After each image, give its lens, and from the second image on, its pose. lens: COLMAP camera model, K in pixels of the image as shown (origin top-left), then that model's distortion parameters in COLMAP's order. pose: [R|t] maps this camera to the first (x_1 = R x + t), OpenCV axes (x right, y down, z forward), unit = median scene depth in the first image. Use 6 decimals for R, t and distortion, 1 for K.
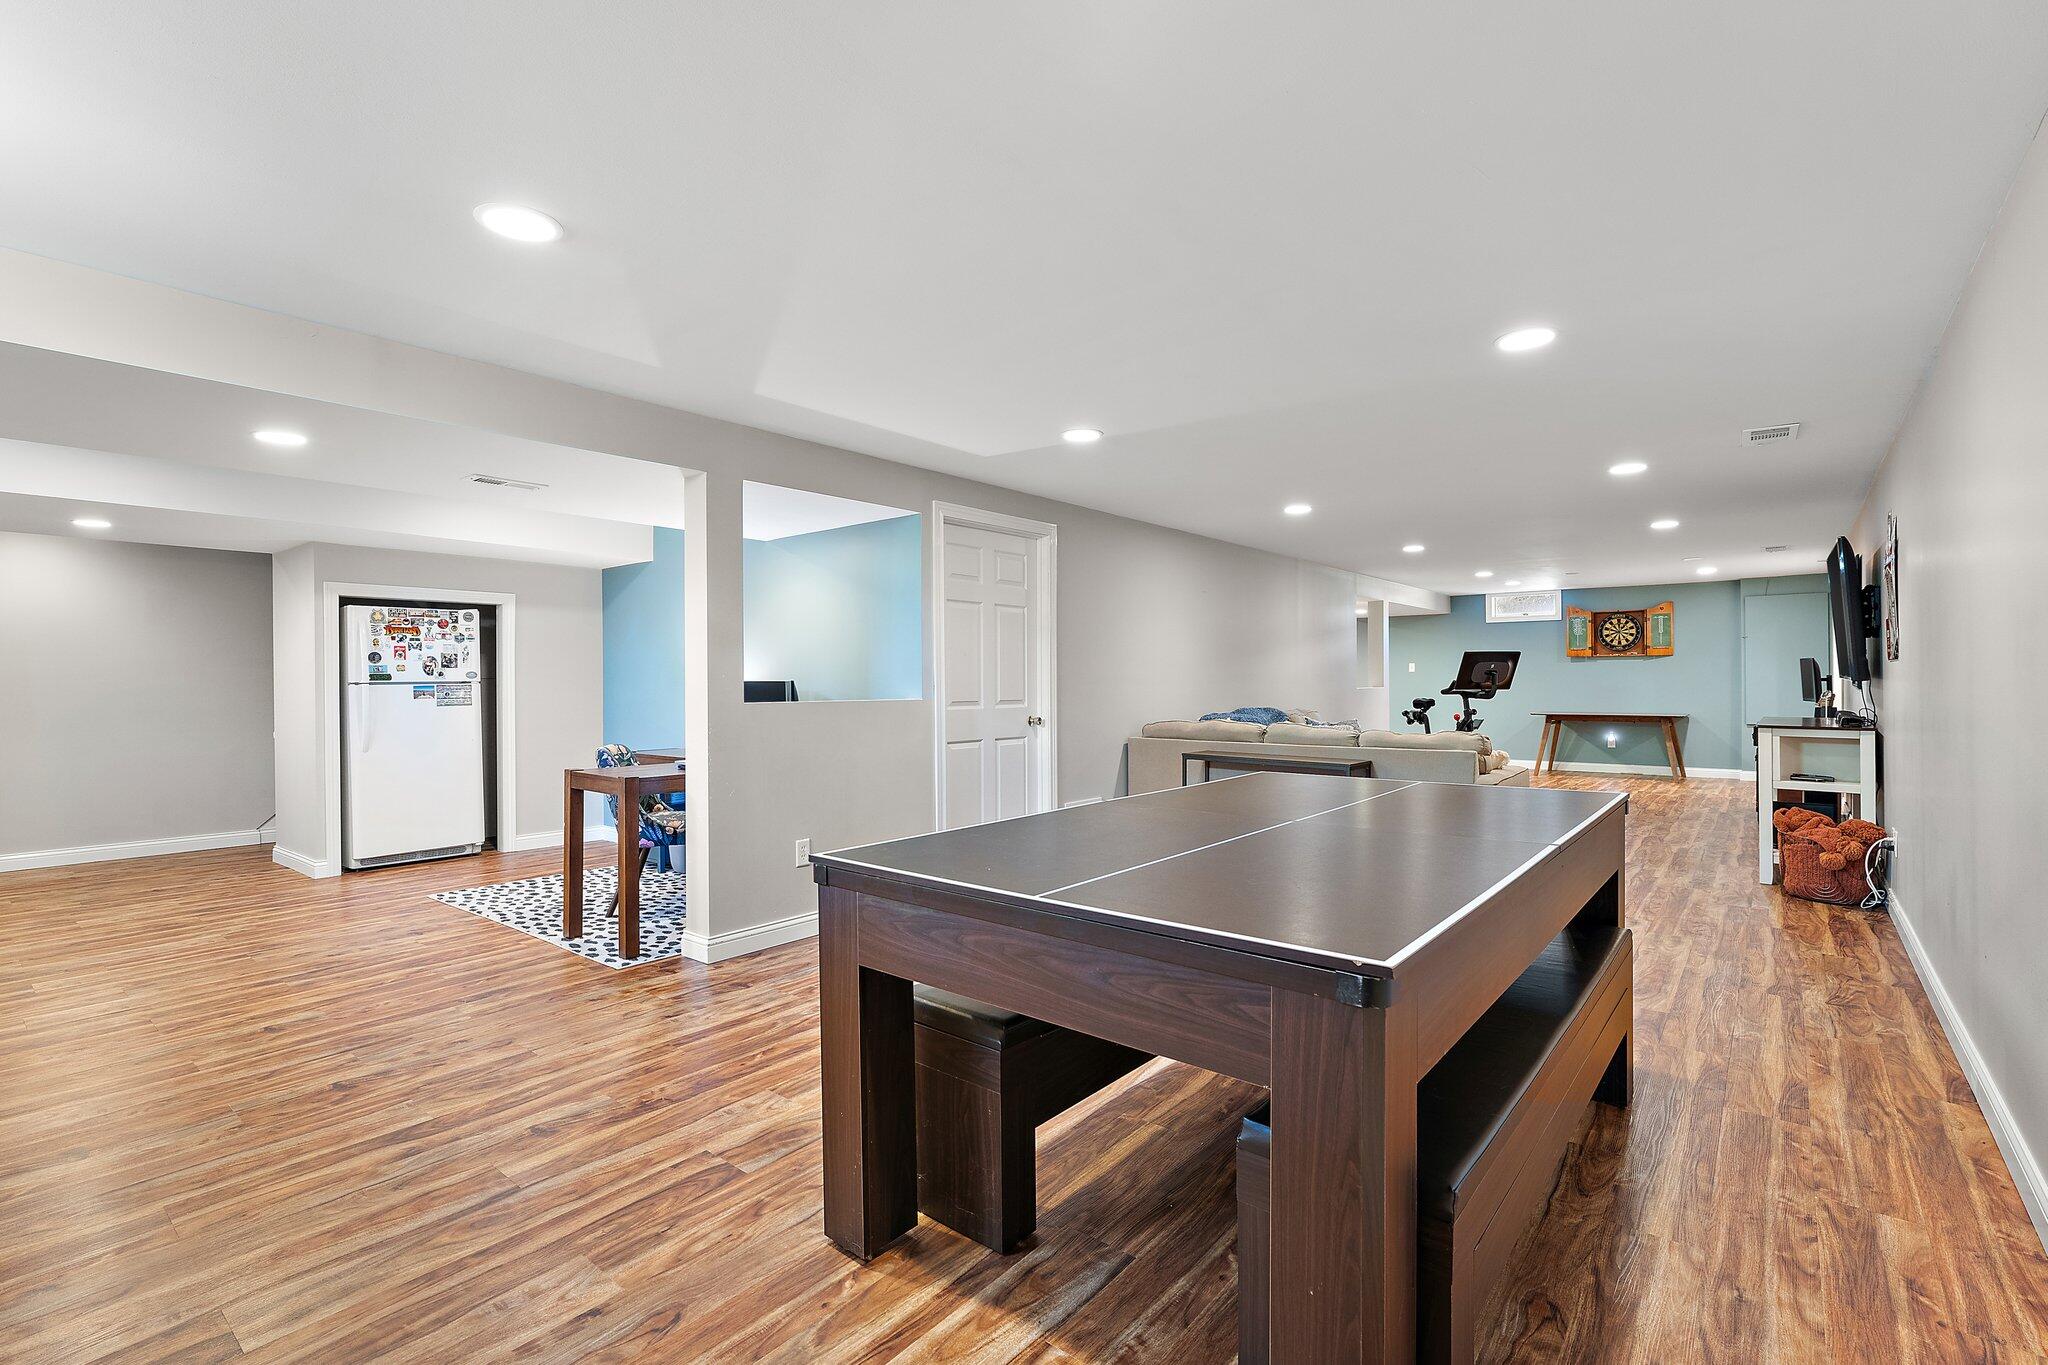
lens RADIAL K [[941.4, 0, 1026.9], [0, 941.4, 680.4], [0, 0, 1]] dist [0.001417, -0.000120]
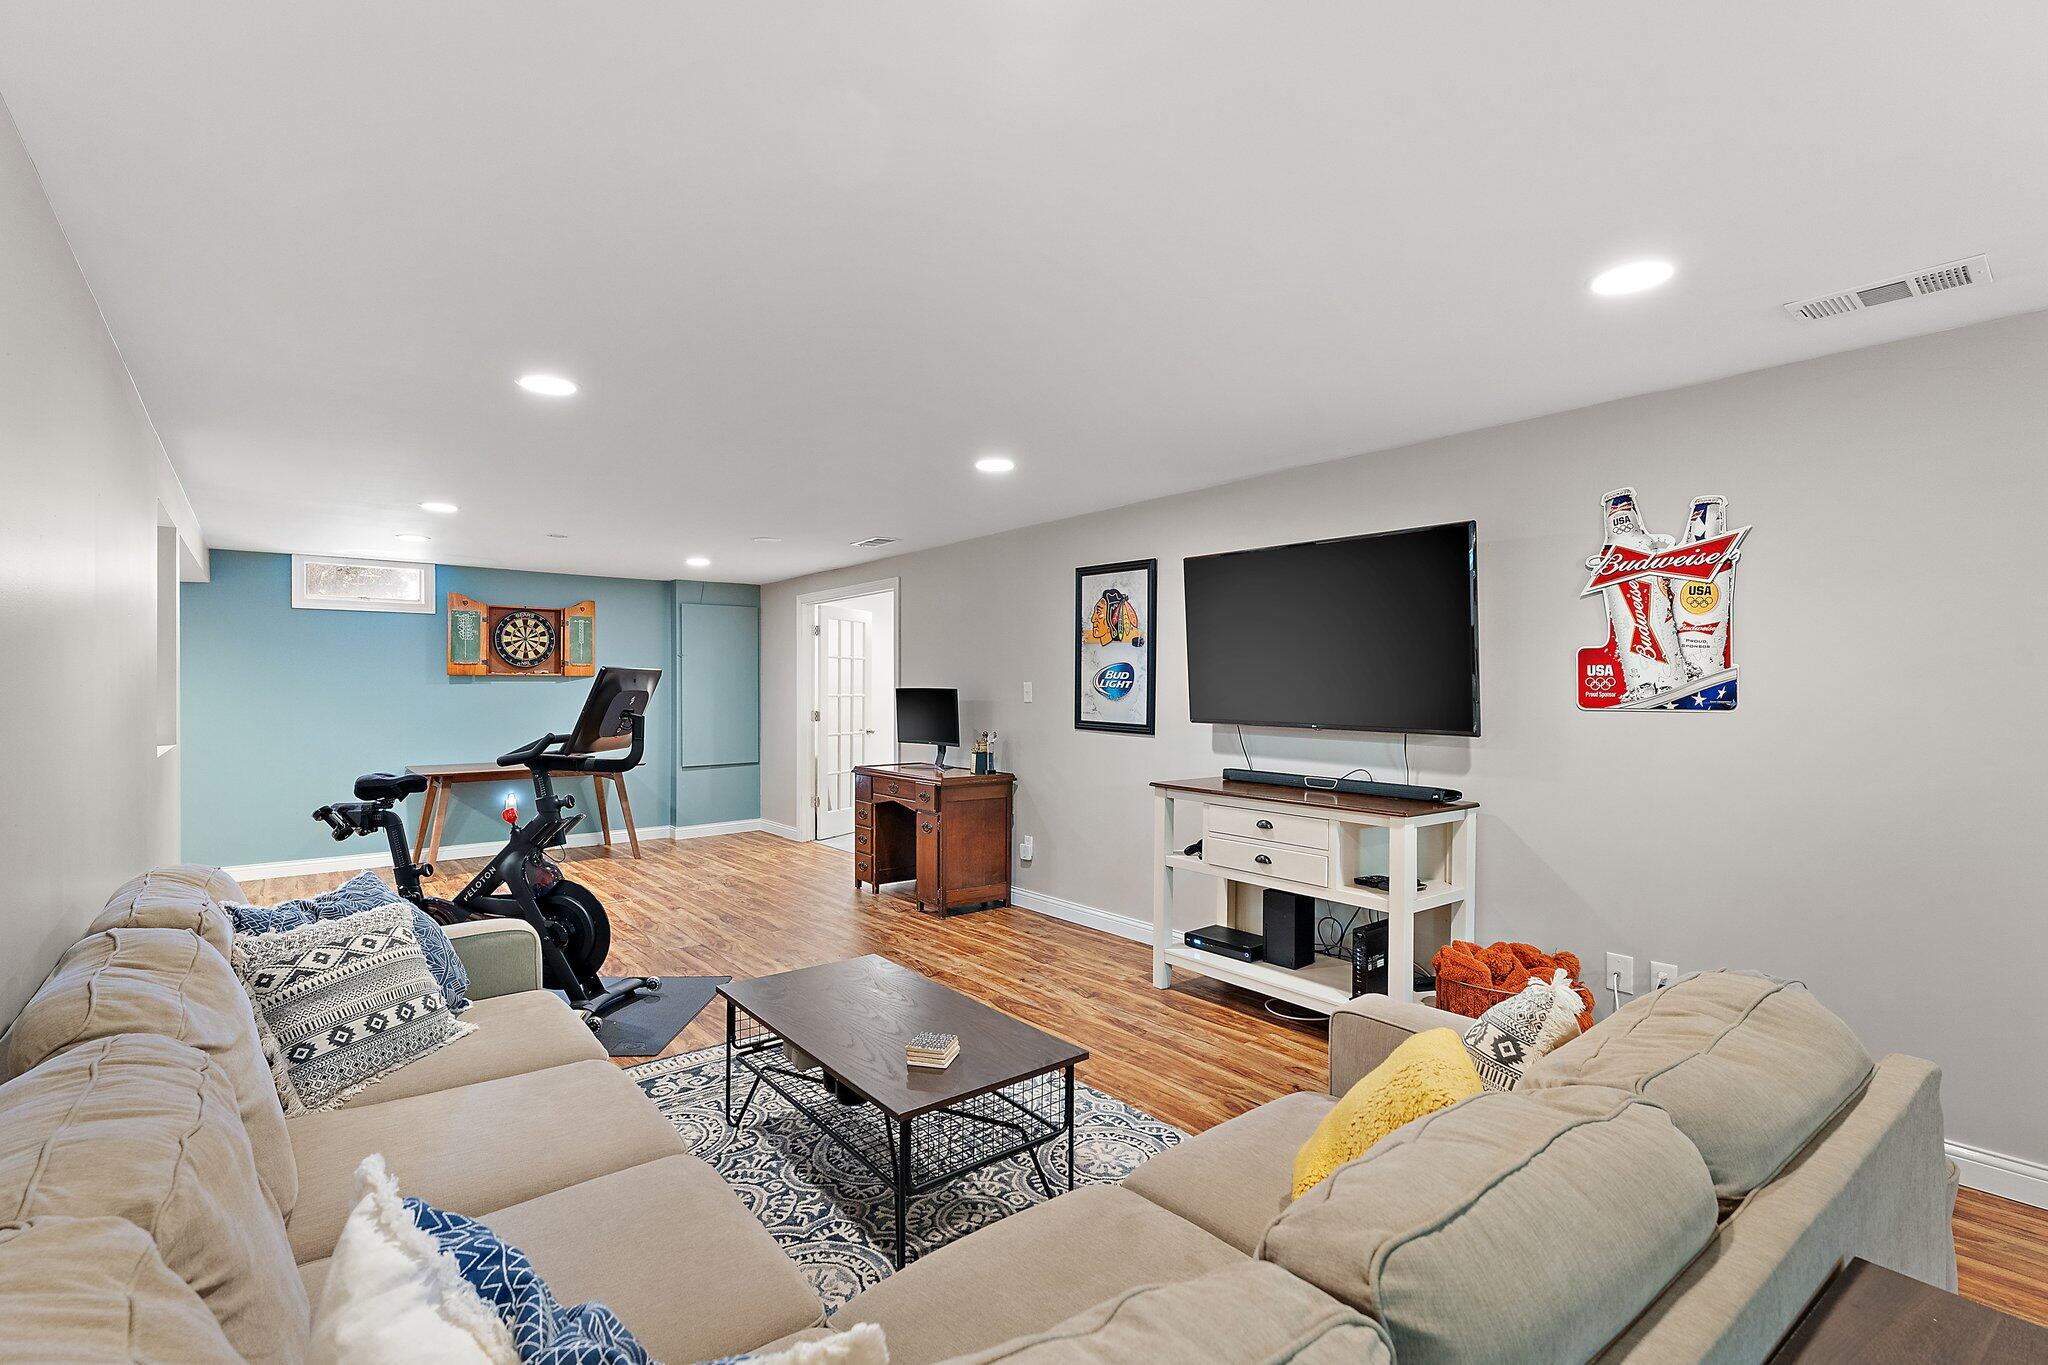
lens RADIAL K [[941.4, 0, 1023.8], [0, 941.4, 686.8], [0, 0, 1]] dist [0.001417, -0.000120]
pose [[0.226207, 0.008790, 0.974040, 0.264649], [-0.001746, 0.999961, -0.008619, -0.052090], [-0.974078, 0.000249, 0.226214, 2.065859]]
